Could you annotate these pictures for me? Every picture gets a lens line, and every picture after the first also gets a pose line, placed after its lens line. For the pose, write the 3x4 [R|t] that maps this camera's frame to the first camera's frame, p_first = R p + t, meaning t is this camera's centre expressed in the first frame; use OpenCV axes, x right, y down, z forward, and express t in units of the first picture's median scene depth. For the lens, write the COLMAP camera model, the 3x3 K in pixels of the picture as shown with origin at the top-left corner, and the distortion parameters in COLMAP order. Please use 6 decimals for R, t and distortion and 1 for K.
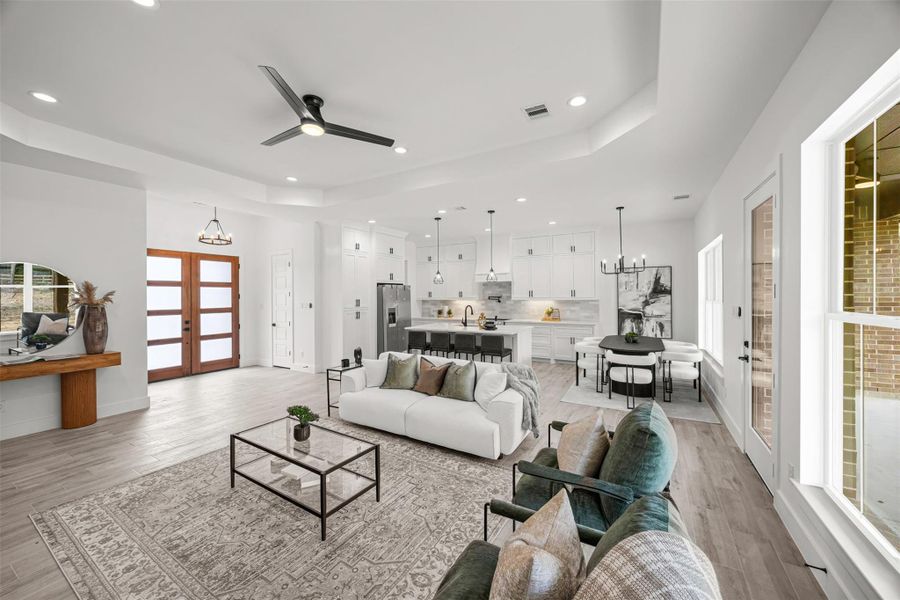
lens RADIAL K [[342.1, 0, 454.5], [0, 342.1, 295.7], [0, 0, 1]] dist [-0.003535, 0.000409]
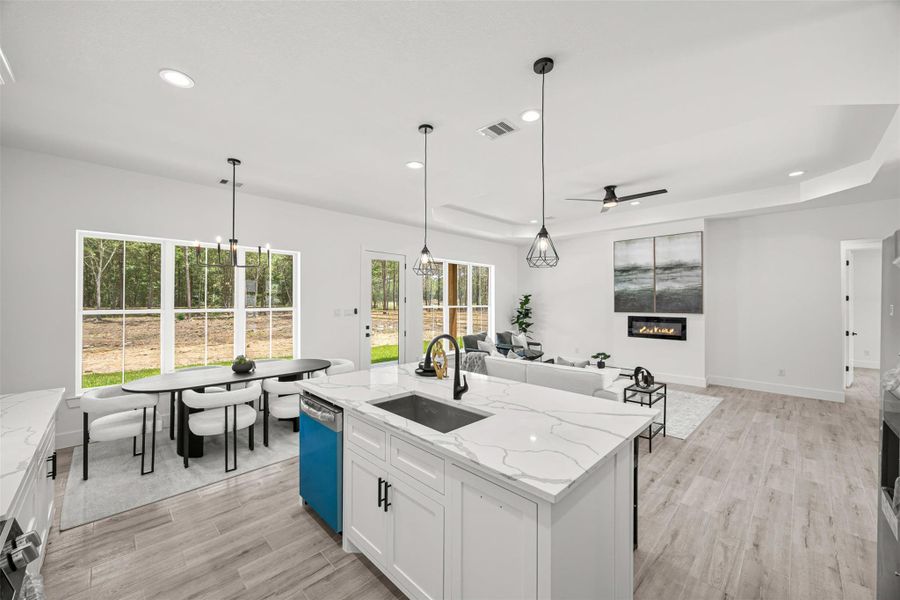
lens RADIAL K [[342.1, 0, 441.9], [0, 342.1, 300.1], [0, 0, 1]] dist [-0.003535, 0.000409]
pose [[-0.956694, 0.001994, 0.291089, -0.045493], [0.002357, 0.999997, 0.000897, -0.004434], [-0.291086, 0.001544, -0.956696, 1.213353]]
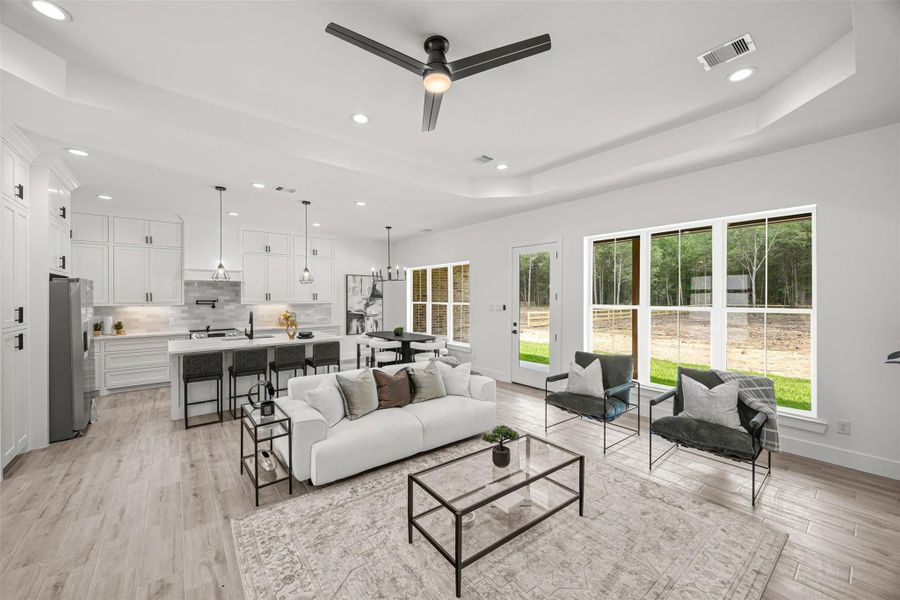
lens RADIAL K [[342.1, 0, 441.9], [0, 342.1, 297.2], [0, 0, 1]] dist [-0.003535, 0.000409]
pose [[0.377241, 0.005374, 0.926100, -0.474081], [0.001306, 0.999979, -0.006335, 0.001483], [-0.926114, 0.003599, 0.377226, 0.294644]]
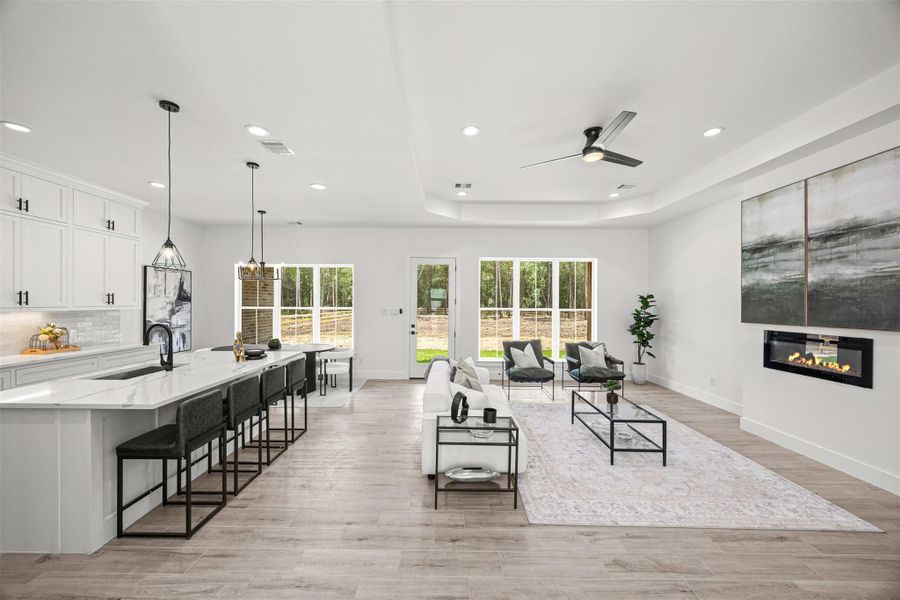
lens RADIAL K [[342.1, 0, 446.0], [0, 342.1, 302.8], [0, 0, 1]] dist [-0.003535, 0.000409]
pose [[-0.487850, 0.002045, 0.872925, -0.494369], [-0.000880, 0.999996, -0.002835, 0.001217], [-0.872927, -0.002151, -0.487846, 0.832638]]
